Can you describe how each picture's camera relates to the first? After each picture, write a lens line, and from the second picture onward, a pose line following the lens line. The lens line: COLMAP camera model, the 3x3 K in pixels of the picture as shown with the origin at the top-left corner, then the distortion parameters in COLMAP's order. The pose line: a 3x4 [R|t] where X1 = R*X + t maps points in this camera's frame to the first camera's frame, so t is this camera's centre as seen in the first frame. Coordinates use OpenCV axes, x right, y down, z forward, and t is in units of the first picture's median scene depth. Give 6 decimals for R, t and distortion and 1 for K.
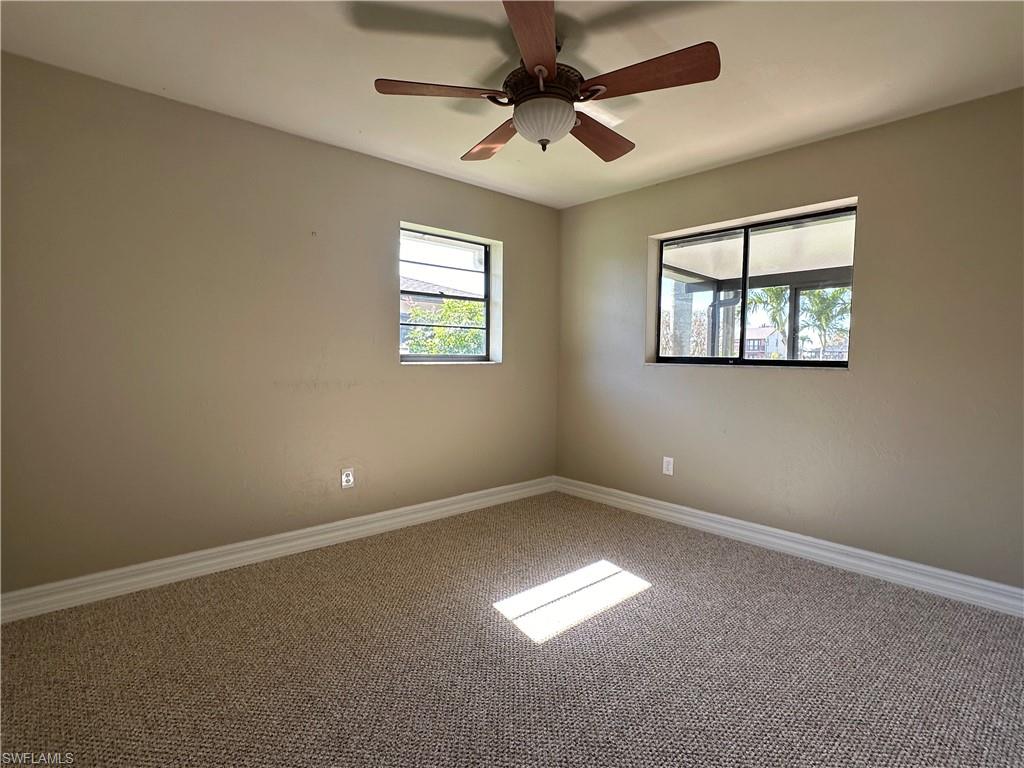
lens RADIAL K [[516.4, 0, 505.2], [0, 516.4, 387.1], [0, 0, 1]] dist [0.000358, 0.000431]
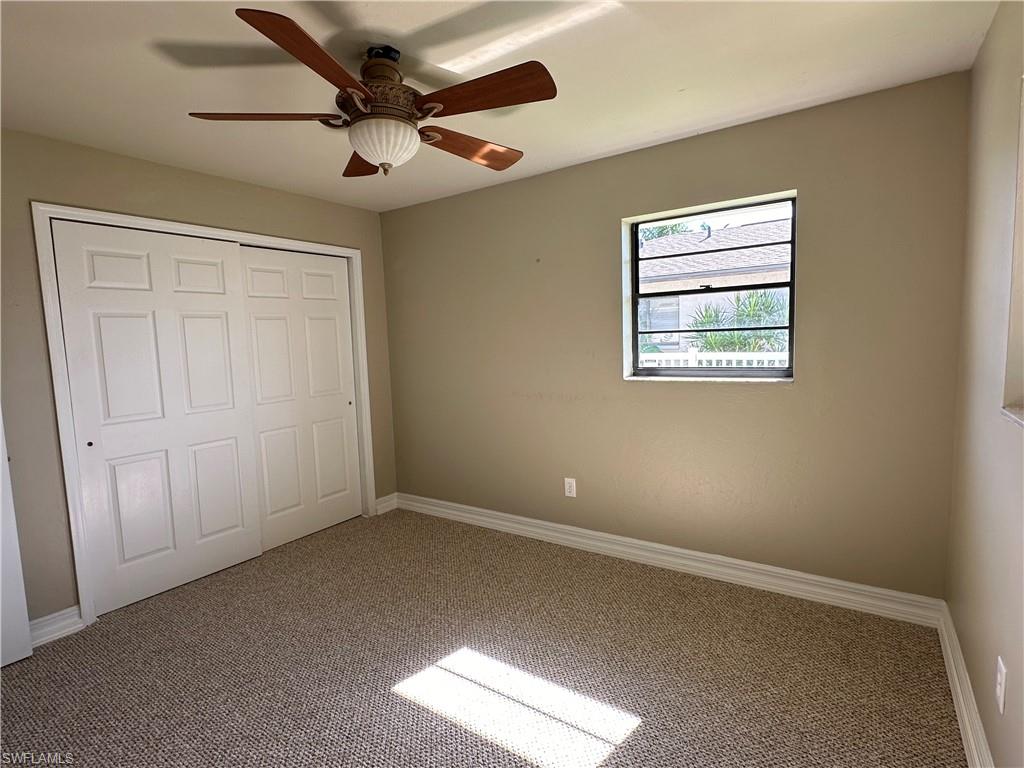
lens RADIAL K [[516.4, 0, 505.2], [0, 516.4, 387.1], [0, 0, 1]] dist [0.000358, 0.000431]
pose [[0.237695, 0.075732, -0.968383, 0.690200], [-0.017710, 0.997128, 0.073633, -0.105334], [0.971178, -0.000352, 0.238353, 0.653214]]
